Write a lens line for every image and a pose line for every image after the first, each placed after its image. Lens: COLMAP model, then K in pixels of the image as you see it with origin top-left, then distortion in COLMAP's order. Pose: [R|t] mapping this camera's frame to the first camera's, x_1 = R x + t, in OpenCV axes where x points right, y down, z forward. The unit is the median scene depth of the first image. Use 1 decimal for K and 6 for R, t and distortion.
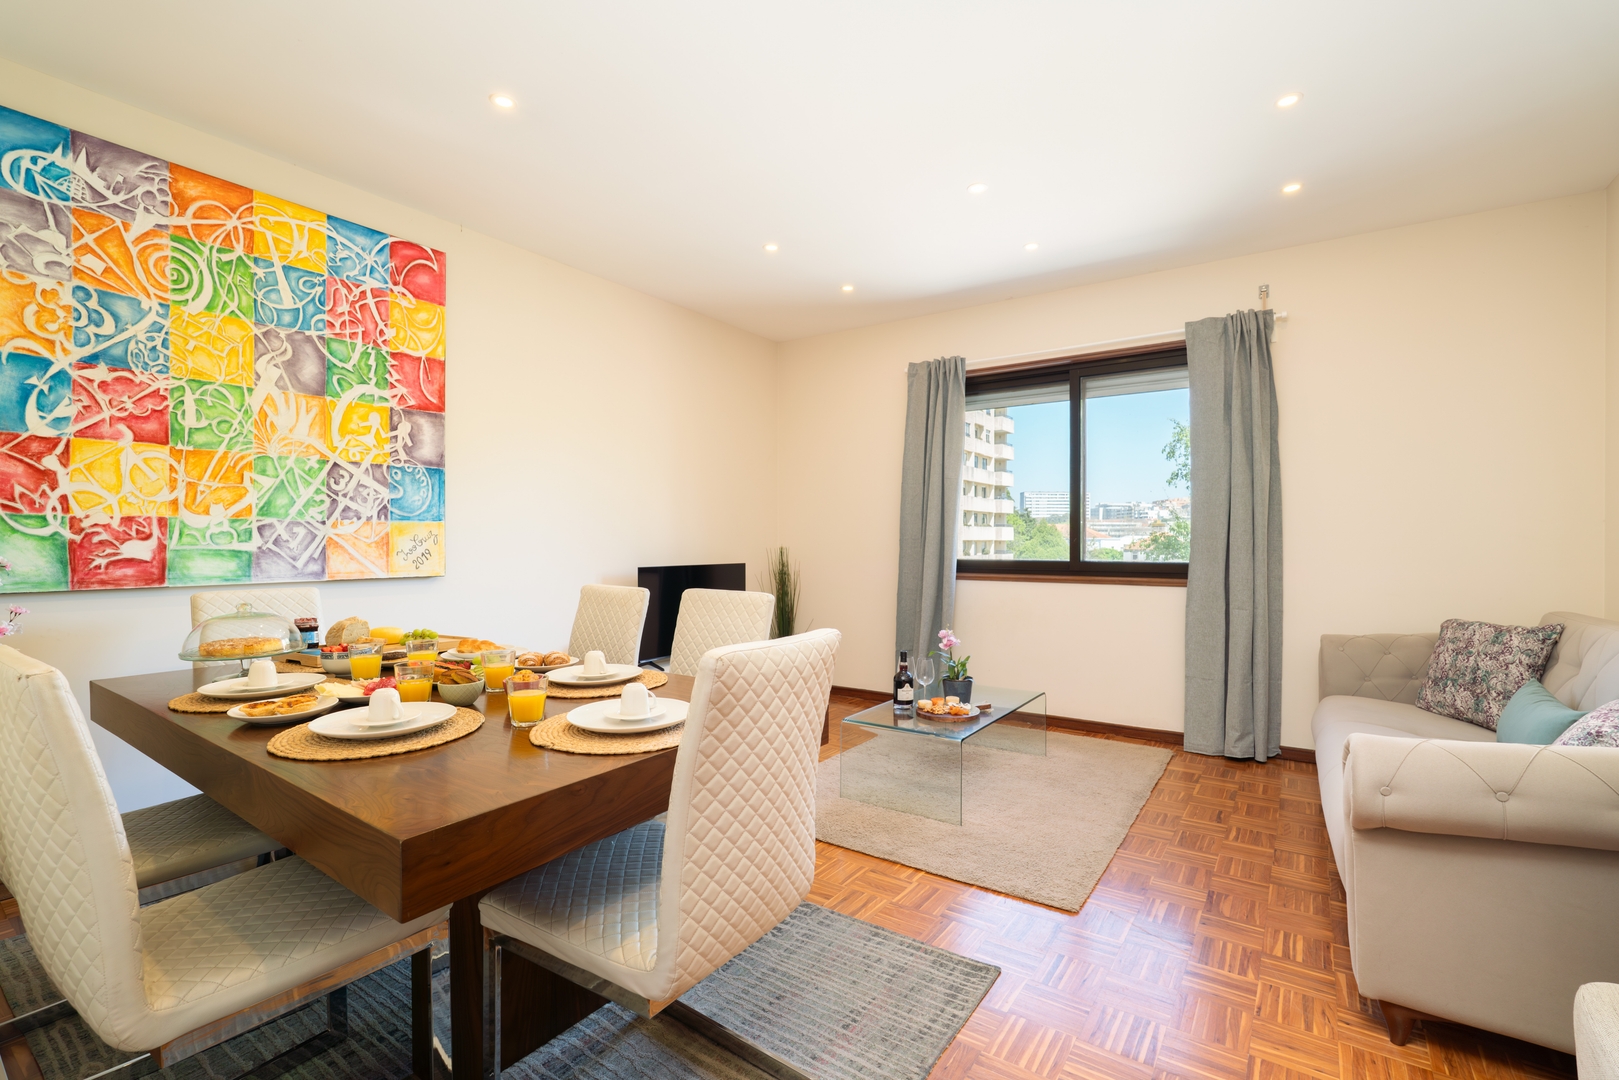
lens RADIAL K [[699.7, 0, 815.6], [0, 699.7, 549.2], [0, 0, 1]] dist [-0.012906, 0.001886]
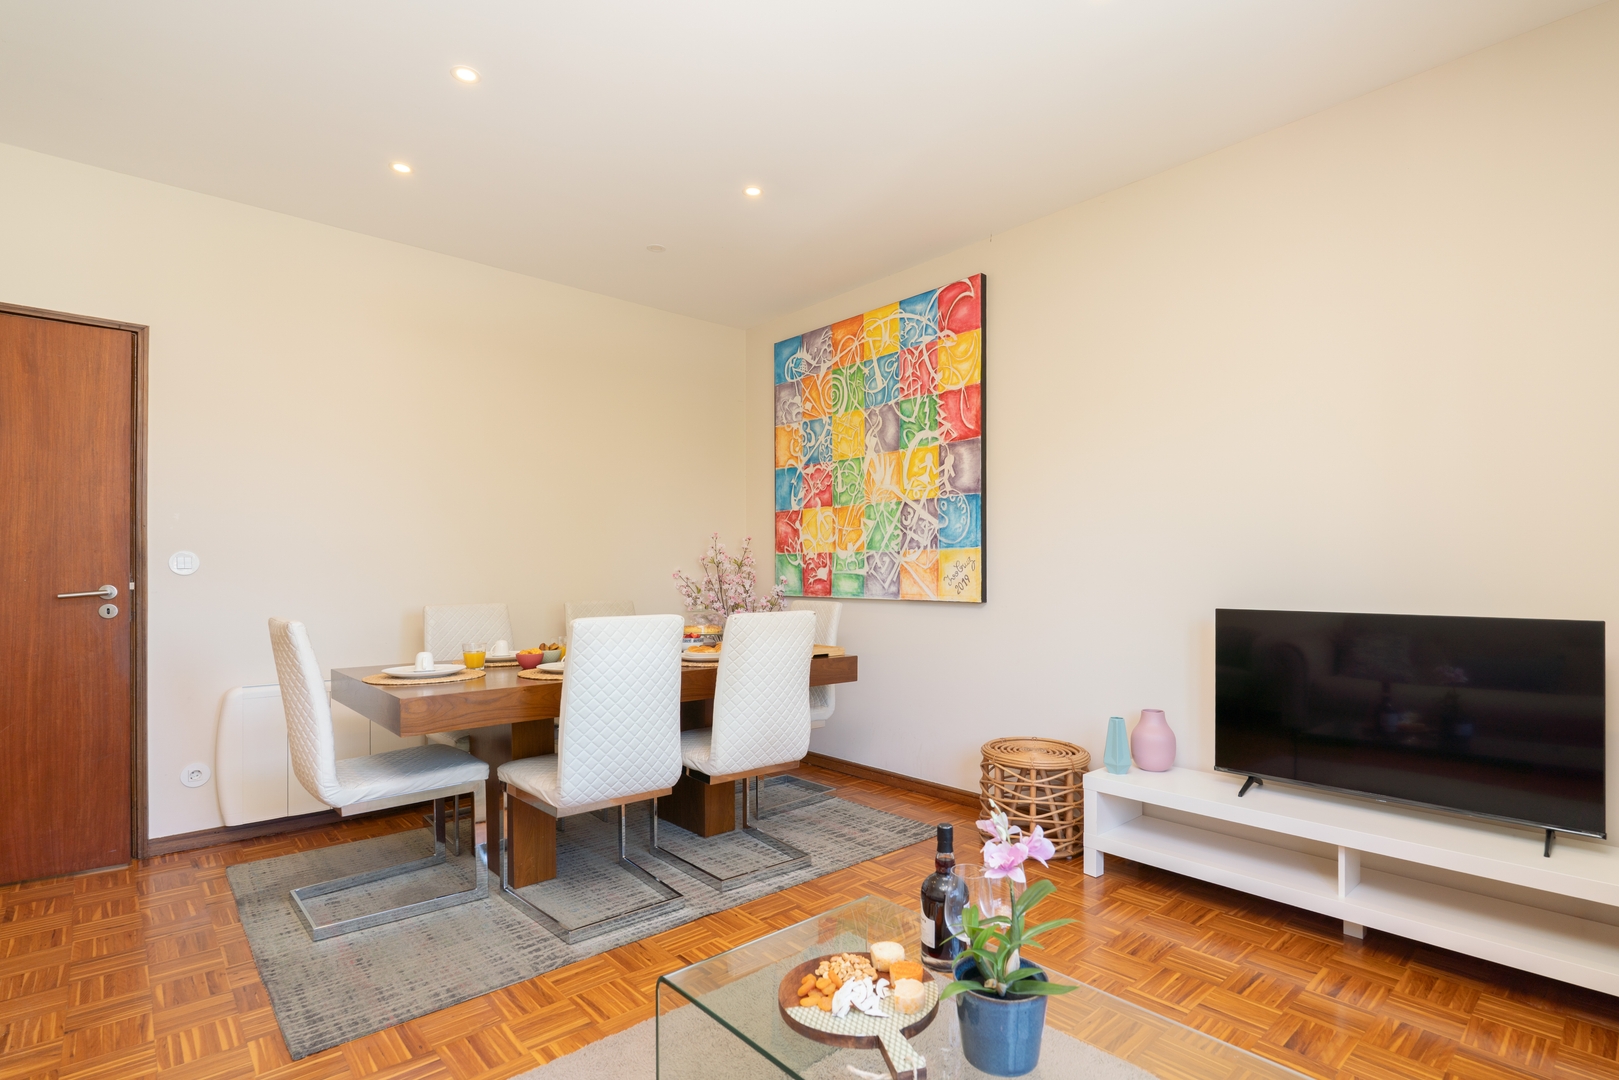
lens RADIAL K [[782.0, 0, 806.8], [0, 782.0, 560.3], [0, 0, 1]] dist [-0.001858, 0.000064]
pose [[-0.227987, -0.008341, -0.973628, 0.718813], [-0.004551, 0.999962, -0.007501, -0.014328], [0.973654, 0.002721, -0.228016, 1.229649]]
